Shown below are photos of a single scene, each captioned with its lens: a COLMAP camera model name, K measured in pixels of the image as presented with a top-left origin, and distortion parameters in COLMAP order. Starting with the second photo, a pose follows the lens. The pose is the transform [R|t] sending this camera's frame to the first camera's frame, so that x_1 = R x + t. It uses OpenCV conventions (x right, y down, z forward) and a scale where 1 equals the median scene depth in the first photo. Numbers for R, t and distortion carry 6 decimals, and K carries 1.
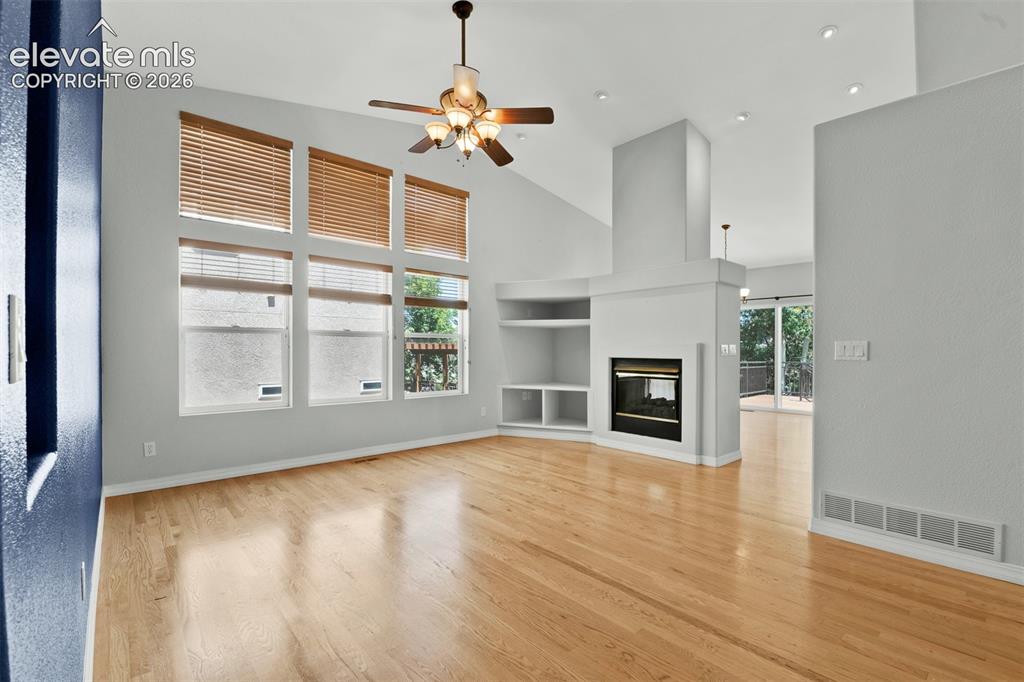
lens RADIAL K [[449.3, 0, 512.0], [0, 449.3, 341.0], [0, 0, 1]] dist [-0.026005, -0.000397]
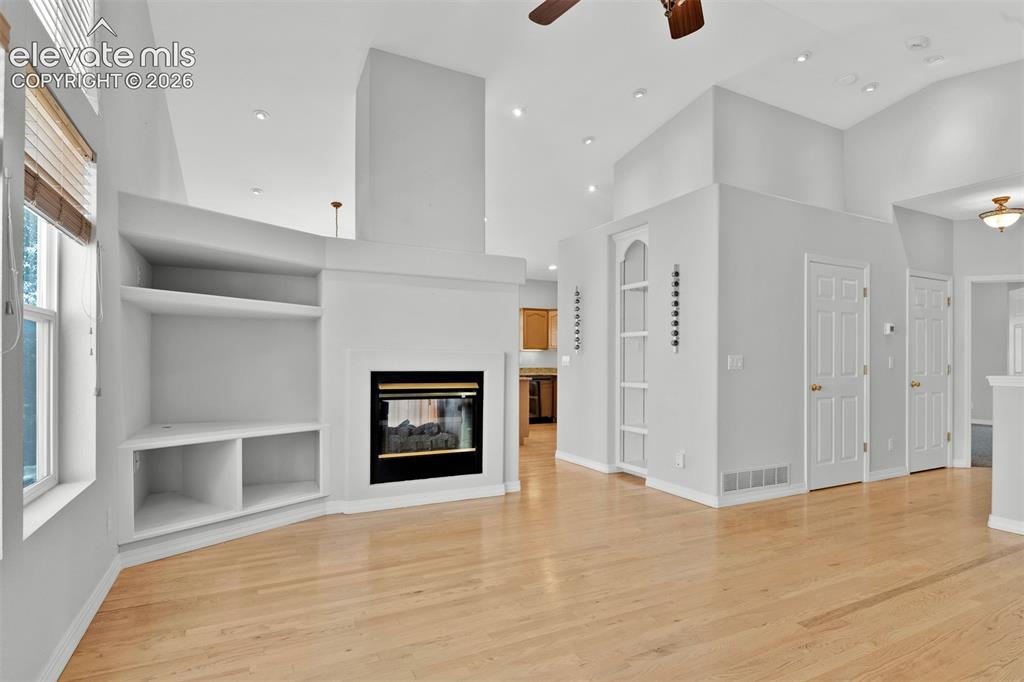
lens RADIAL K [[515.6, 0, 512.0], [0, 515.6, 341.0], [0, 0, 1]] dist [0.000208, -0.000596]
pose [[0.237862, 0.036725, 0.970605, -0.526480], [-0.028492, 0.999119, -0.030821, 0.012297], [-0.970881, -0.020323, 0.238698, 0.722273]]
